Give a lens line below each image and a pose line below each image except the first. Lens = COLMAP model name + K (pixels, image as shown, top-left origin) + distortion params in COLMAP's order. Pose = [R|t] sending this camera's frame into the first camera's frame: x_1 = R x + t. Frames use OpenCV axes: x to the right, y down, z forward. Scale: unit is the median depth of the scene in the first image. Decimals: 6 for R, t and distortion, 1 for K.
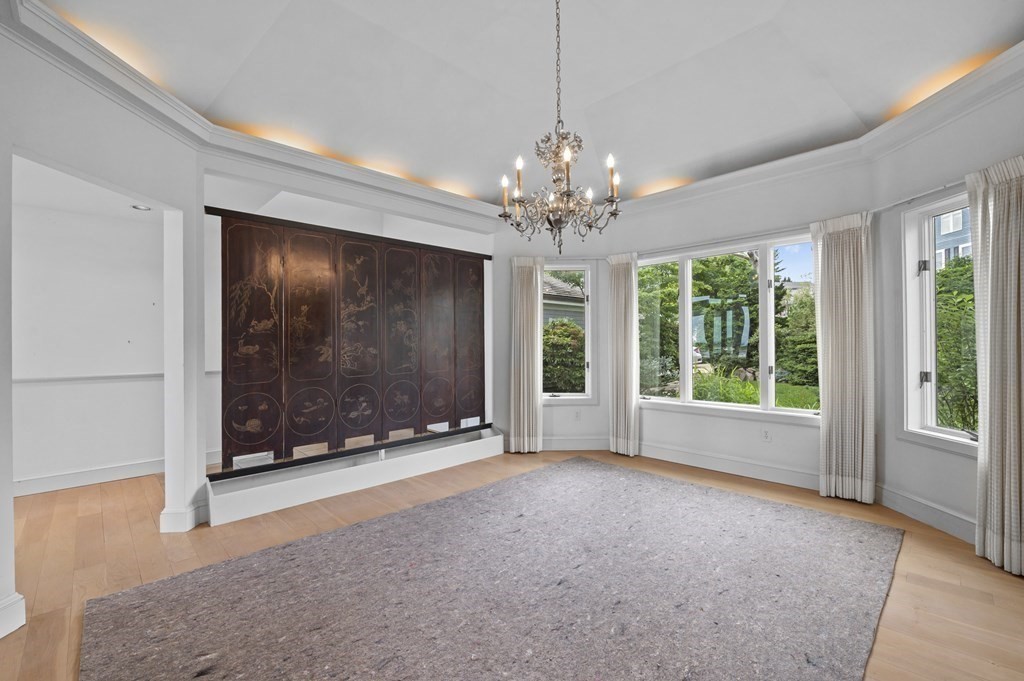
lens RADIAL K [[420.8, 0, 512.0], [0, 420.8, 340.5], [0, 0, 1]] dist [-0.003087, -0.000635]
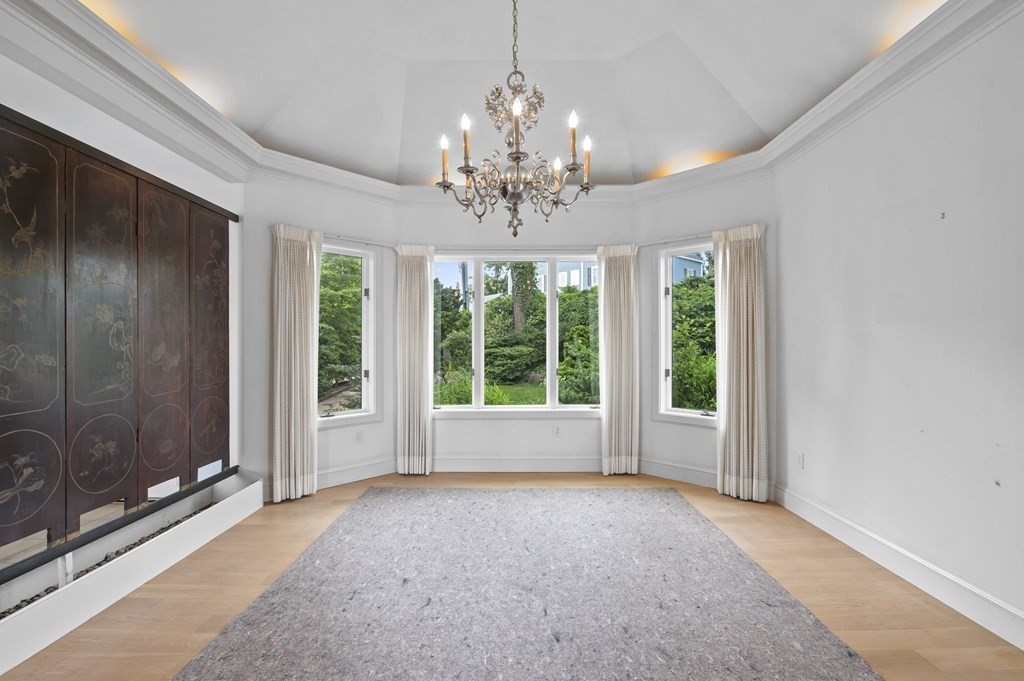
lens RADIAL K [[449.9, 0, 508.8], [0, 449.9, 347.8], [0, 0, 1]] dist [-0.003472, -0.000920]
pose [[0.712578, 0.003677, 0.701583, -0.301935], [-0.008021, 0.999964, 0.002907, 0.003654], [-0.701547, -0.007699, 0.712582, 0.235676]]
